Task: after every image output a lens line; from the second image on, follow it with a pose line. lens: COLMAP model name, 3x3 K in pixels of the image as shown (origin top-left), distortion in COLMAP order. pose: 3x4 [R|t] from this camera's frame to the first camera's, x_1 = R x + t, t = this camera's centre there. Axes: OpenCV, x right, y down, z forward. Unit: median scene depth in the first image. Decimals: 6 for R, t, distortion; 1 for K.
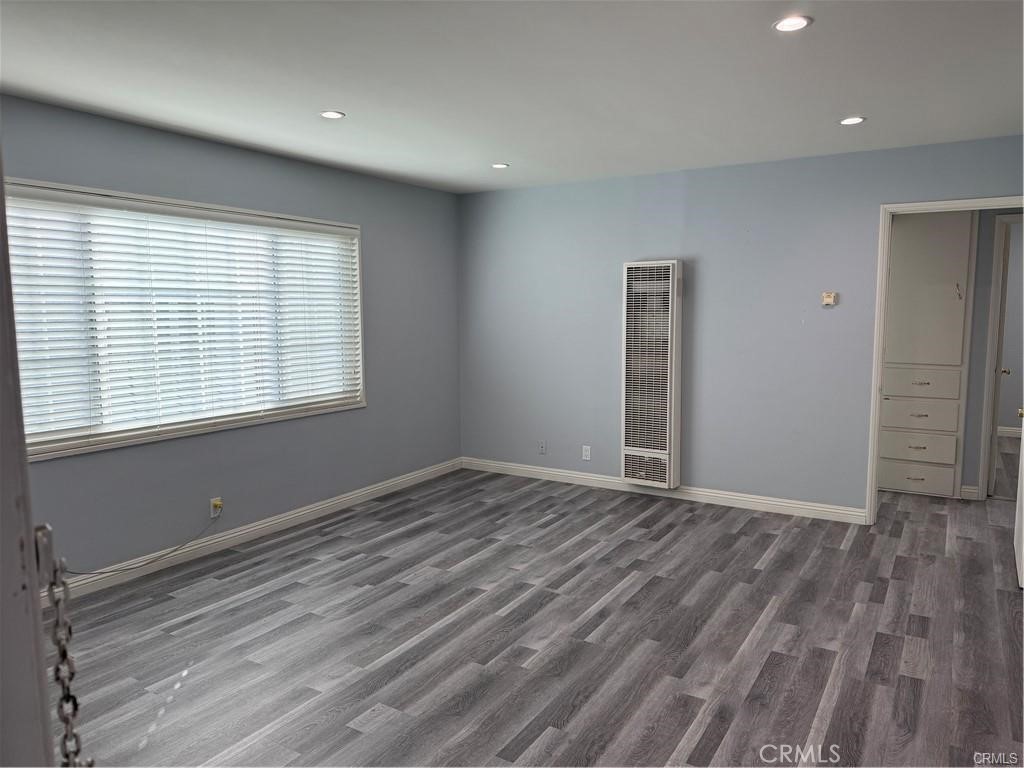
lens RADIAL K [[726.0, 0, 518.6], [0, 726.0, 386.6], [0, 0, 1]] dist [0.097995, -0.085540]
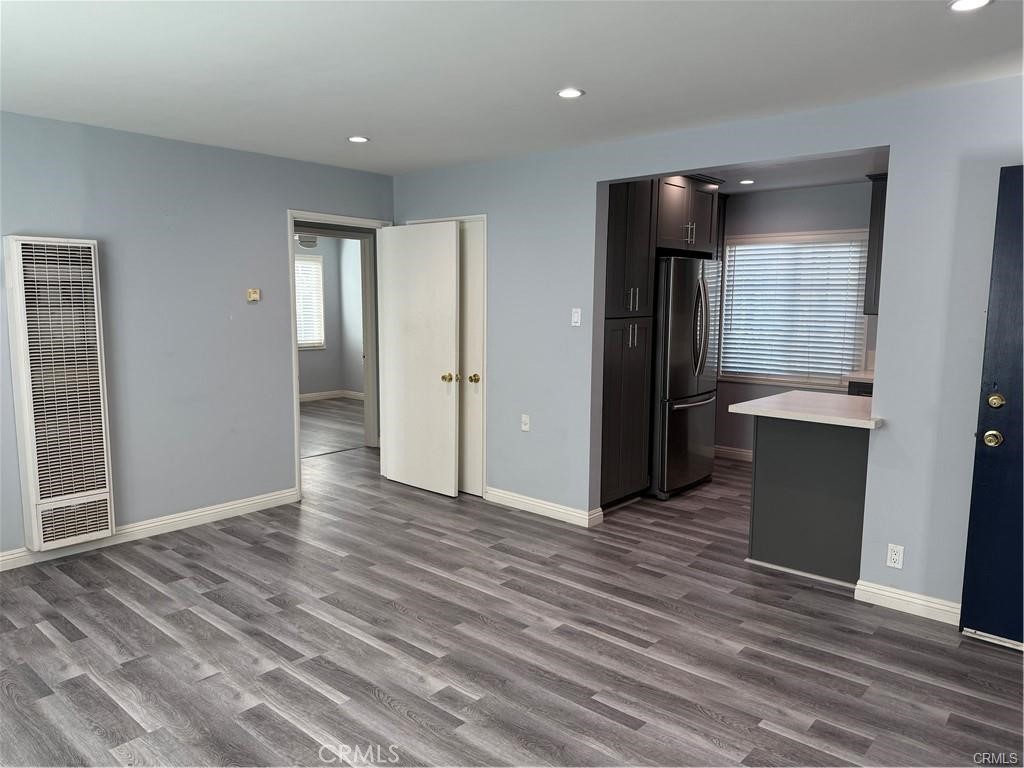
lens RADIAL K [[726.0, 0, 518.6], [0, 726.0, 386.6], [0, 0, 1]] dist [0.097995, -0.085540]
pose [[0.174669, -0.118003, 0.977531, -0.602251], [0.099769, 0.989804, 0.101658, -0.068844], [-0.979559, 0.079771, 0.184661, 0.533007]]
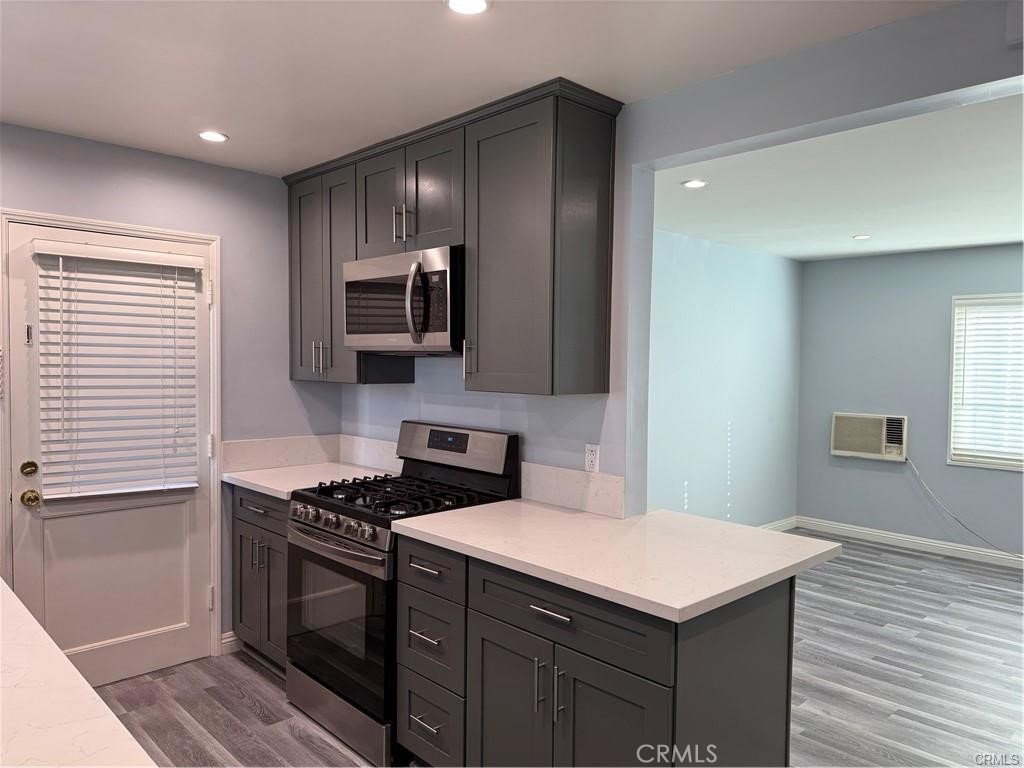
lens RADIAL K [[726.0, 0, 518.6], [0, 726.0, 386.6], [0, 0, 1]] dist [0.097995, -0.085540]
pose [[-0.253094, 0.027375, -0.967054, 0.971250], [-0.119571, 0.991050, 0.059348, -0.045250], [0.960024, 0.130652, -0.247556, 0.333380]]
